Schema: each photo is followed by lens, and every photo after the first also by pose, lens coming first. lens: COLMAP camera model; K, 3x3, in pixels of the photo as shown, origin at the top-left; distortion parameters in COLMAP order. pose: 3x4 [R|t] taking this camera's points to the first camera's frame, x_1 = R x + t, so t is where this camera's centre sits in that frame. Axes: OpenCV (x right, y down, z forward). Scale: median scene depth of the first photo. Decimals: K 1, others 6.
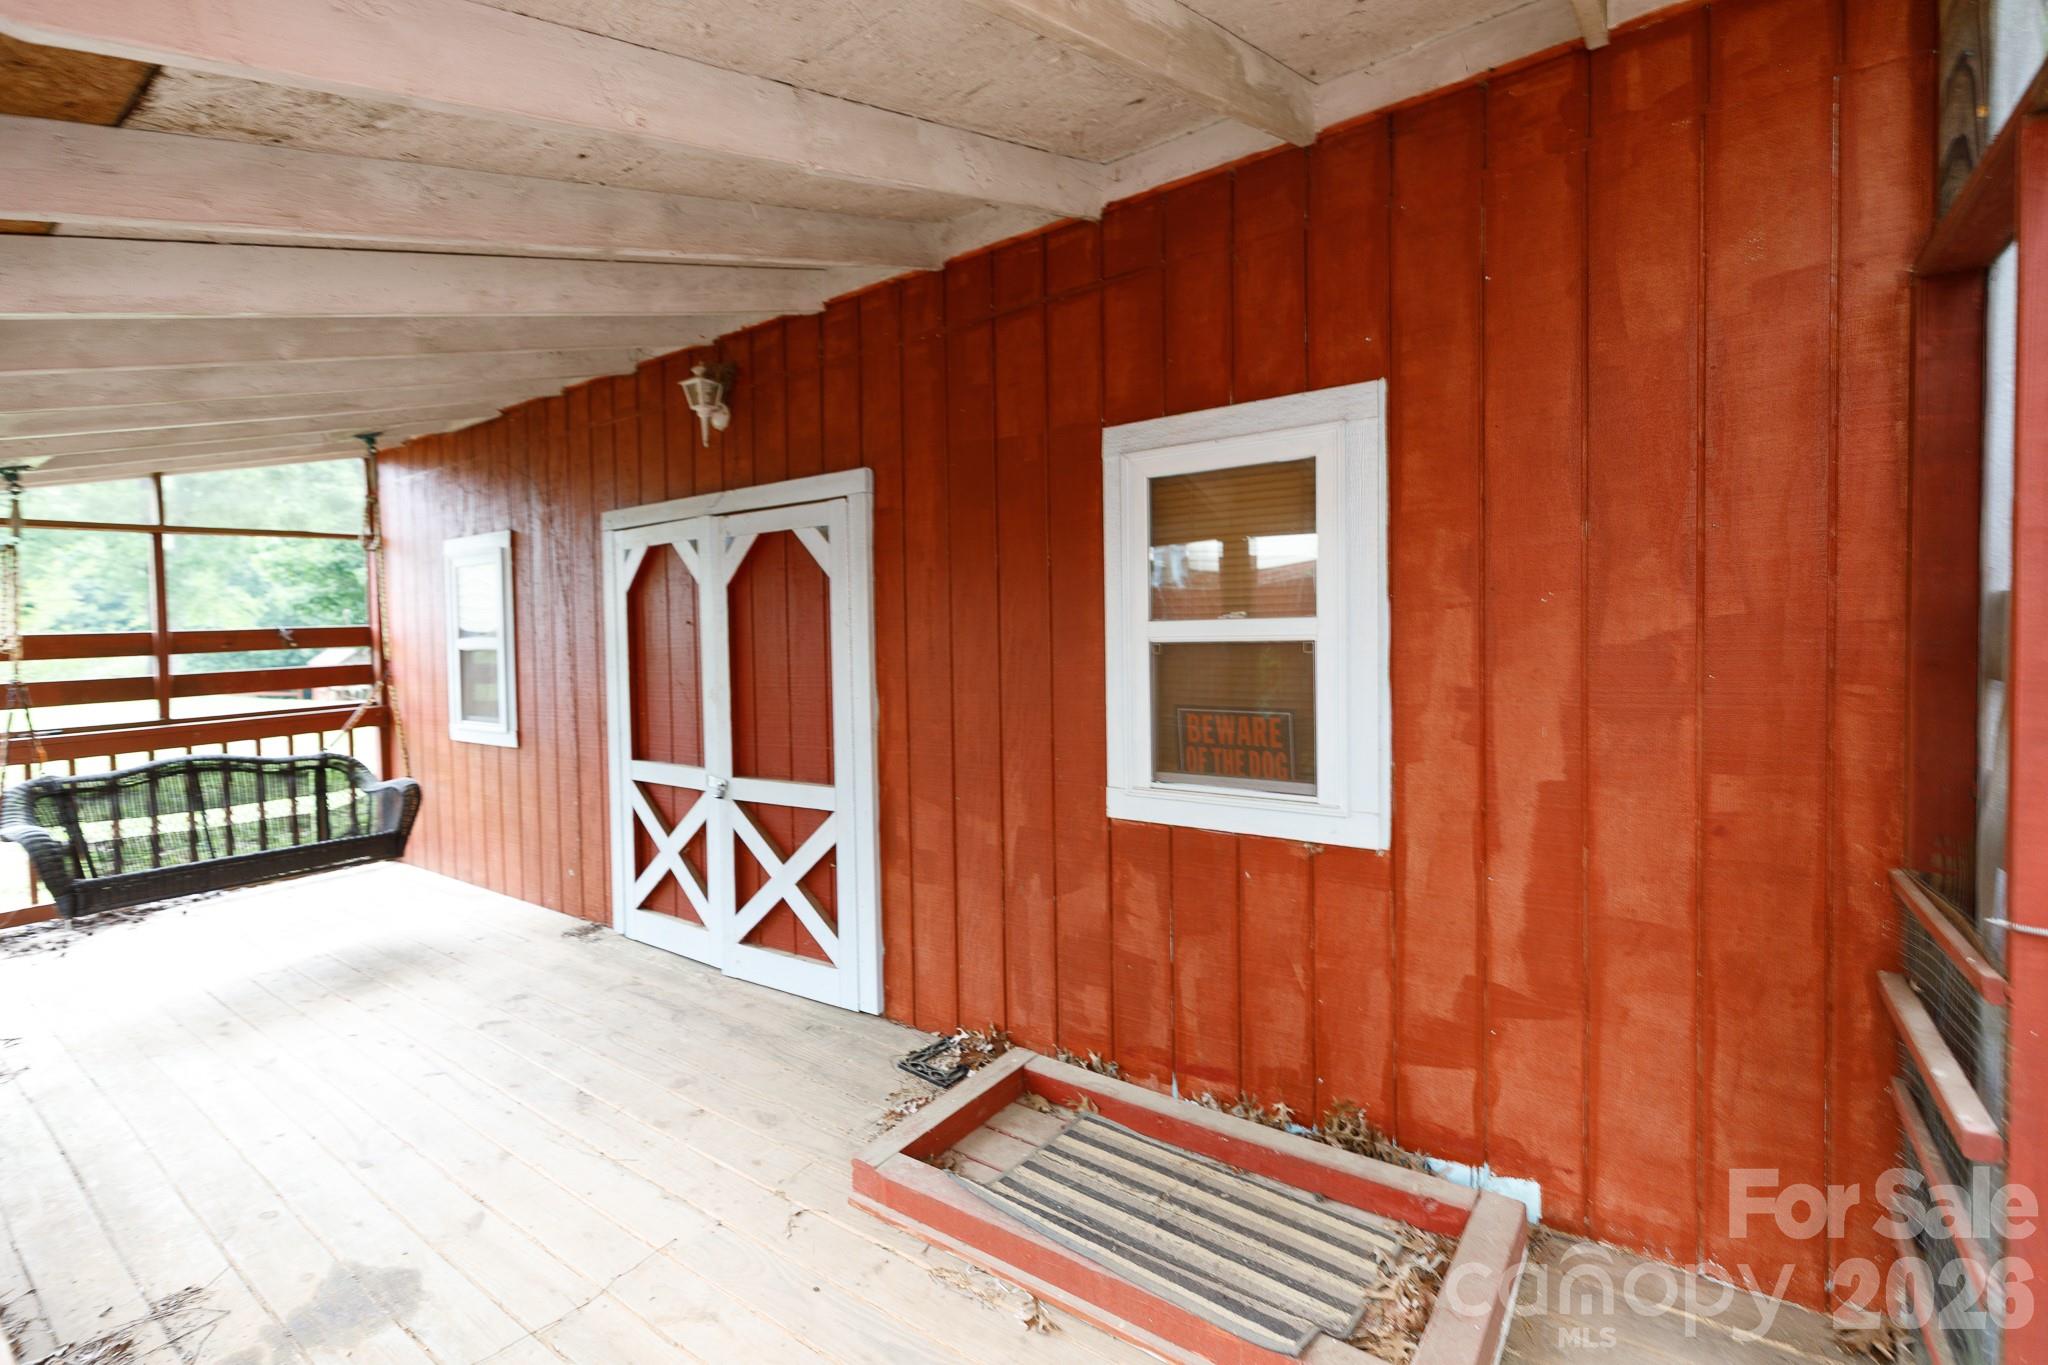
lens RADIAL K [[921.0, 0, 1028.2], [0, 921.0, 679.0], [0, 0, 1]] dist [0.002184, 0.000859]
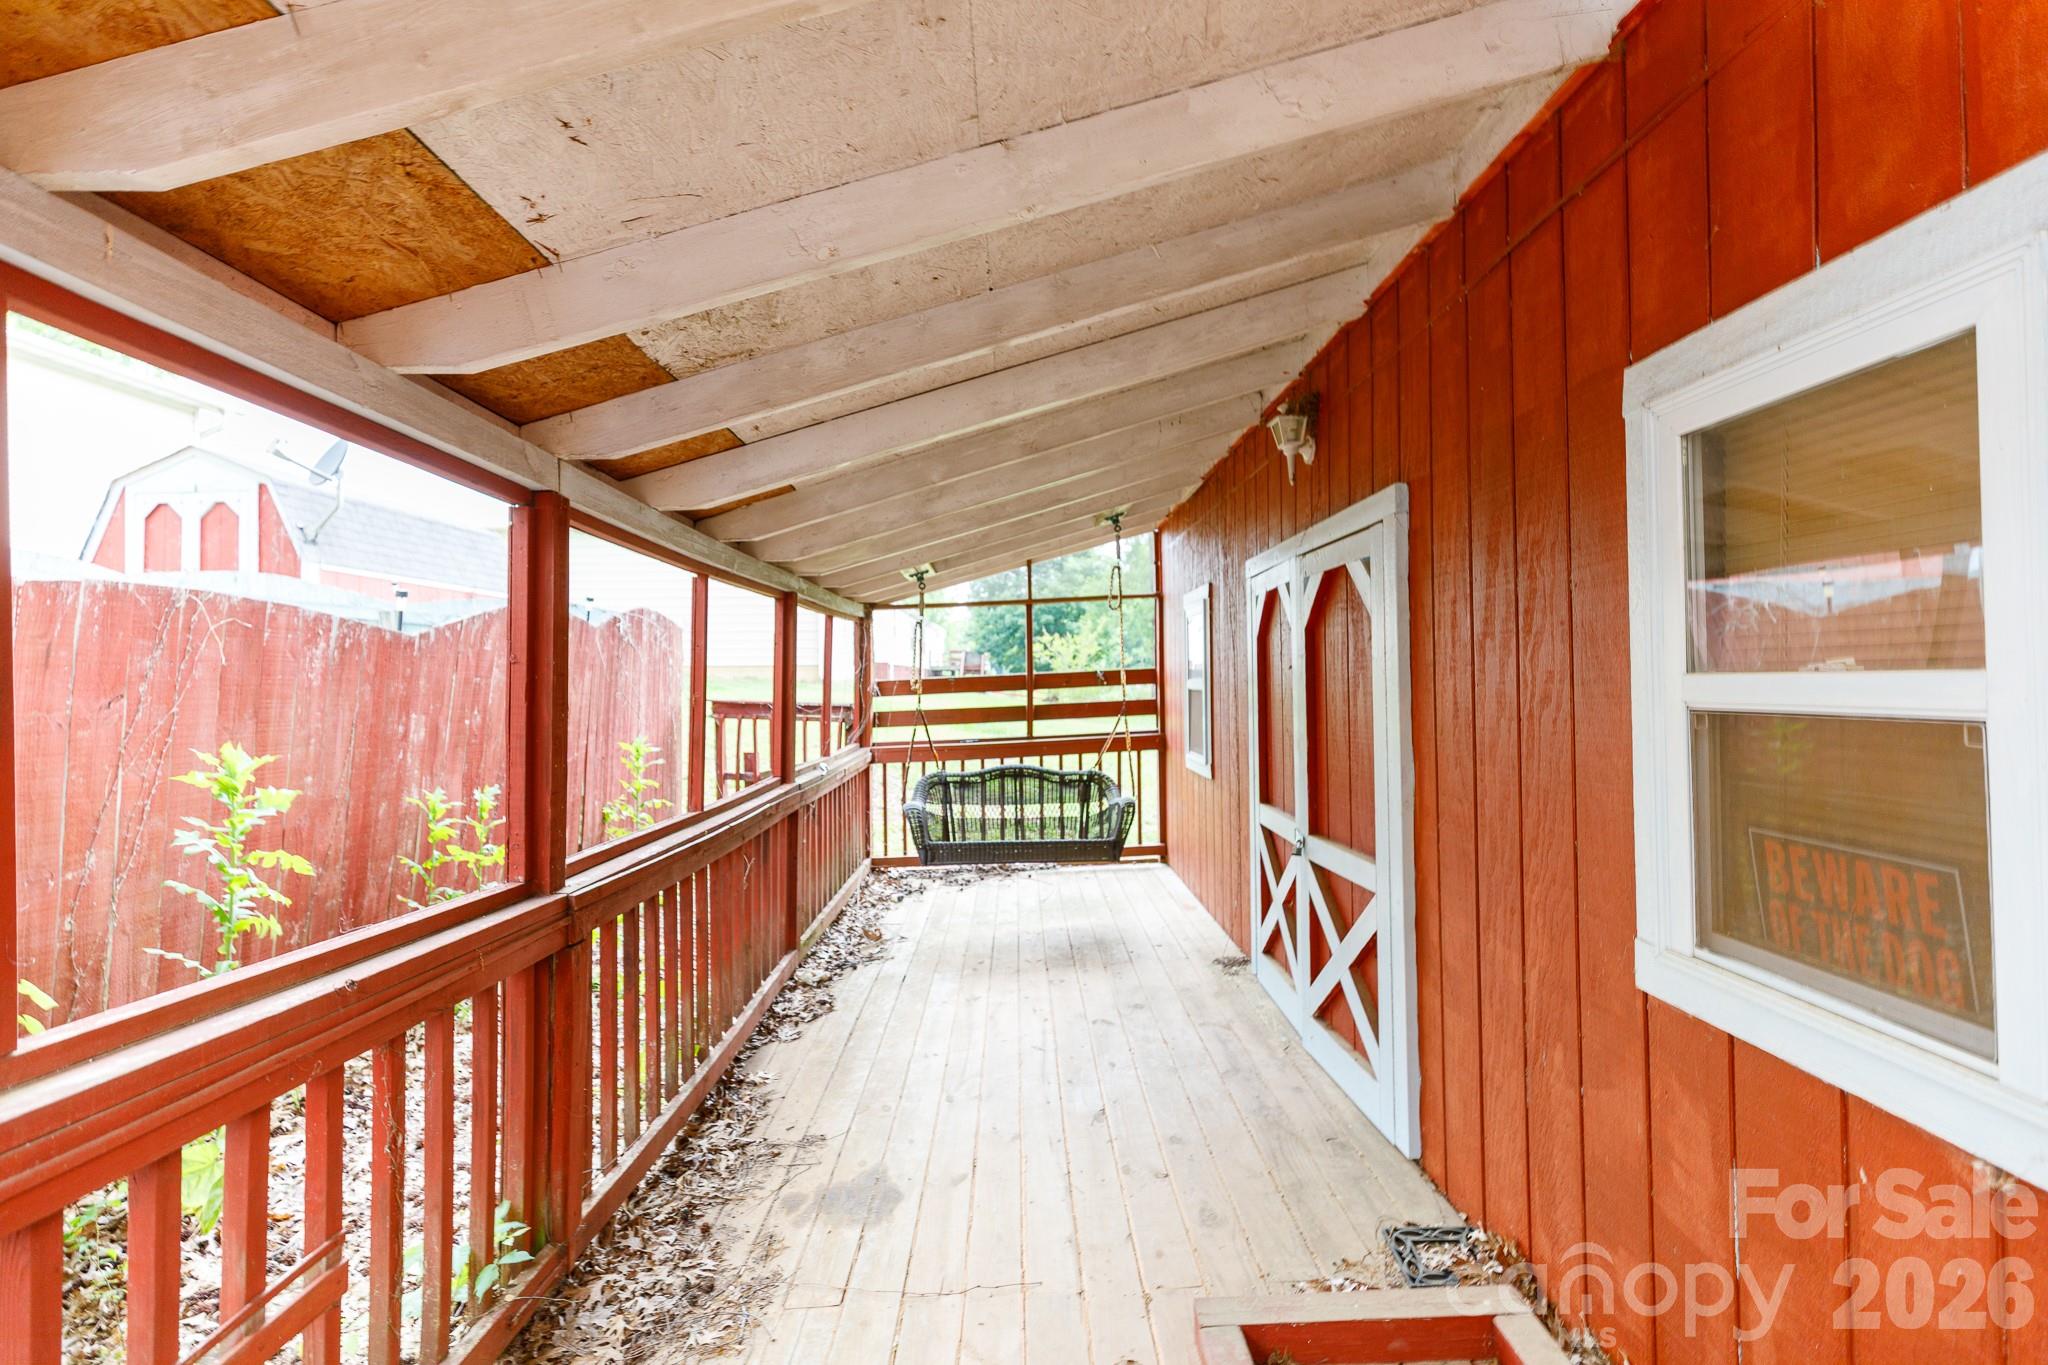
lens RADIAL K [[921.0, 0, 1020.1], [0, 921.0, 676.5], [0, 0, 1]] dist [0.002184, 0.000859]
pose [[0.586001, 0.002439, -0.810306, 0.286809], [-0.030736, 0.999343, -0.019219, -0.028785], [0.809727, 0.036168, 0.585691, 0.240699]]
